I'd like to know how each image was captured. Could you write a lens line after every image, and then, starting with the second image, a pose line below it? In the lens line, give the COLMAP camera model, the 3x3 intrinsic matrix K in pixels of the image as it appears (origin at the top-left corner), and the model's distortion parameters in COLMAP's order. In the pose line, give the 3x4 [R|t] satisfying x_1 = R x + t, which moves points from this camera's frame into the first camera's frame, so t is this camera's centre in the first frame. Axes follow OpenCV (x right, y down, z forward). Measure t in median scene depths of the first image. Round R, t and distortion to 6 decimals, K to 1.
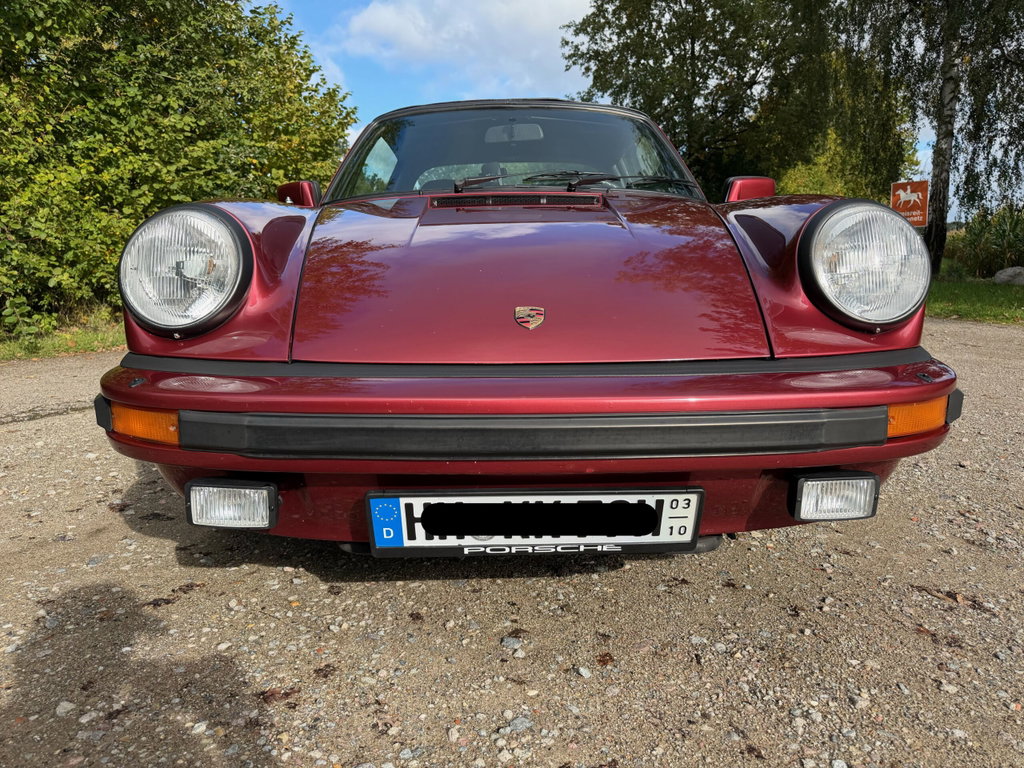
lens RADIAL K [[718.9, 0, 513.8], [0, 718.9, 384.1], [0, 0, 1]] dist [0.007455, -0.007390]
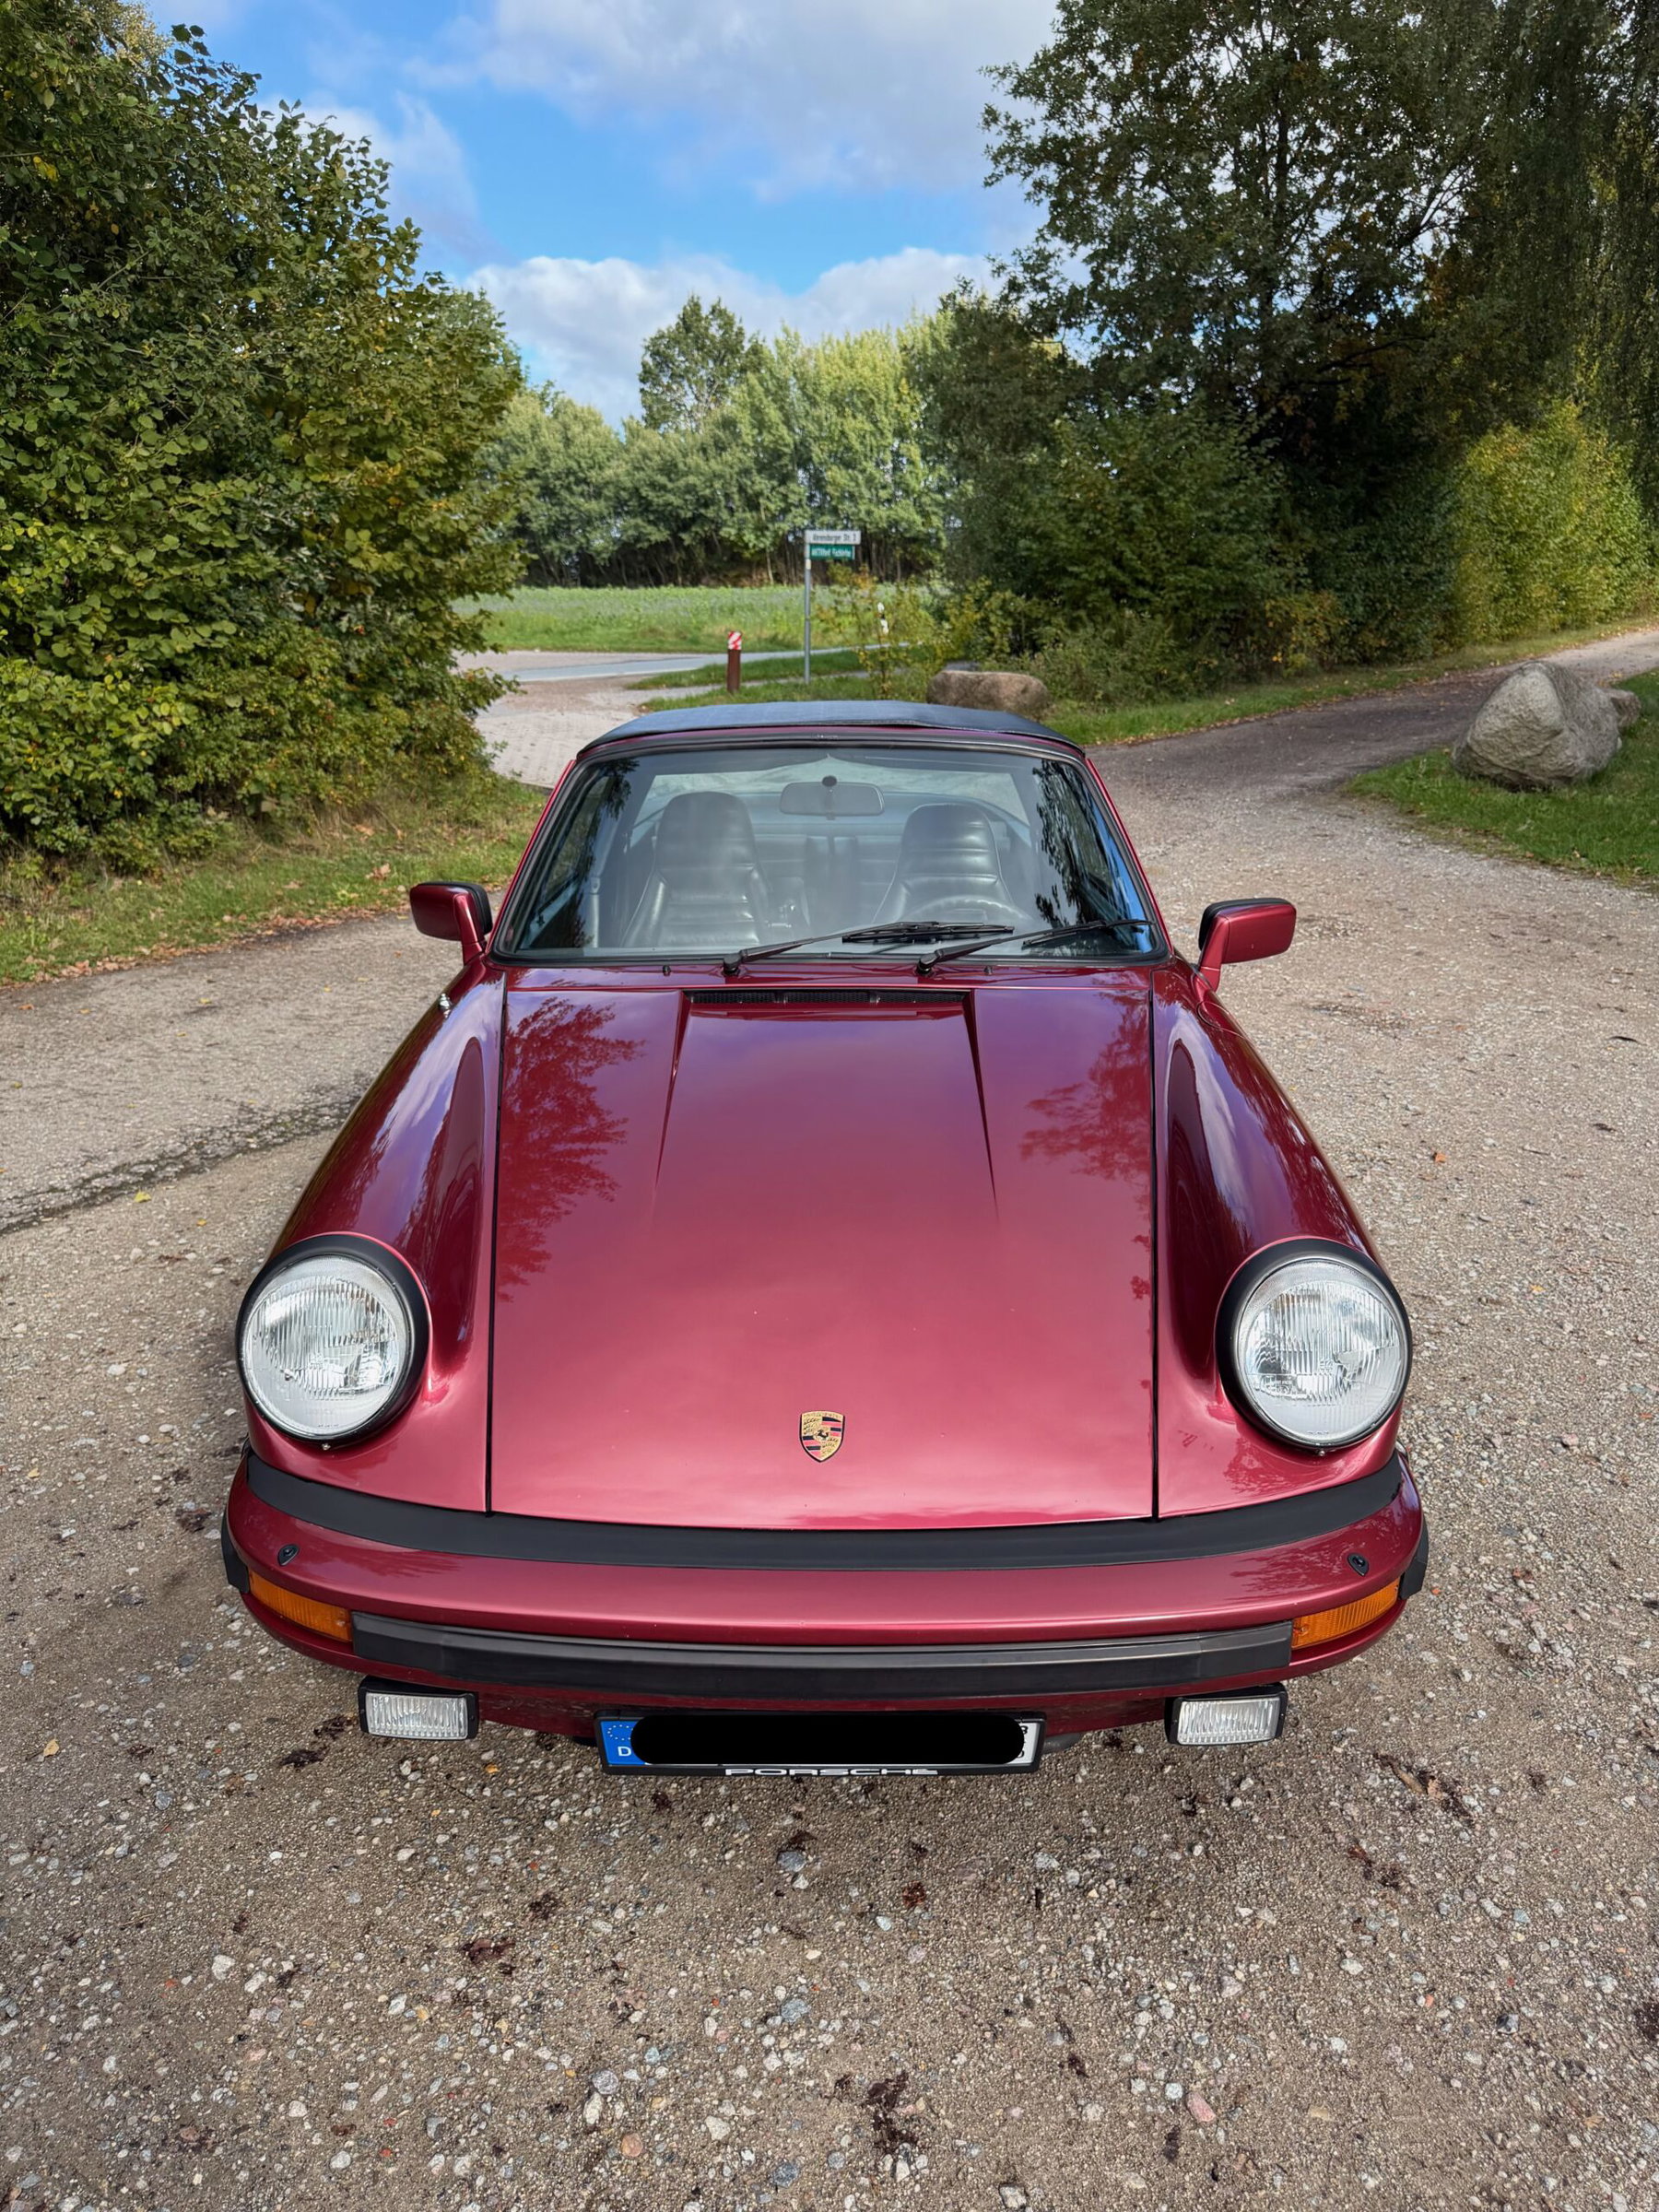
lens RADIAL K [[1548.5, 0, 828.7], [0, 1548.5, 1106.1], [0, 0, 1]] dist [0.001513, 0.002487]
pose [[0.999663, 0.017274, -0.019355, 0.051124], [-0.014093, 0.987992, 0.153860, -0.631439], [0.021780, -0.153535, 0.987903, -0.439240]]
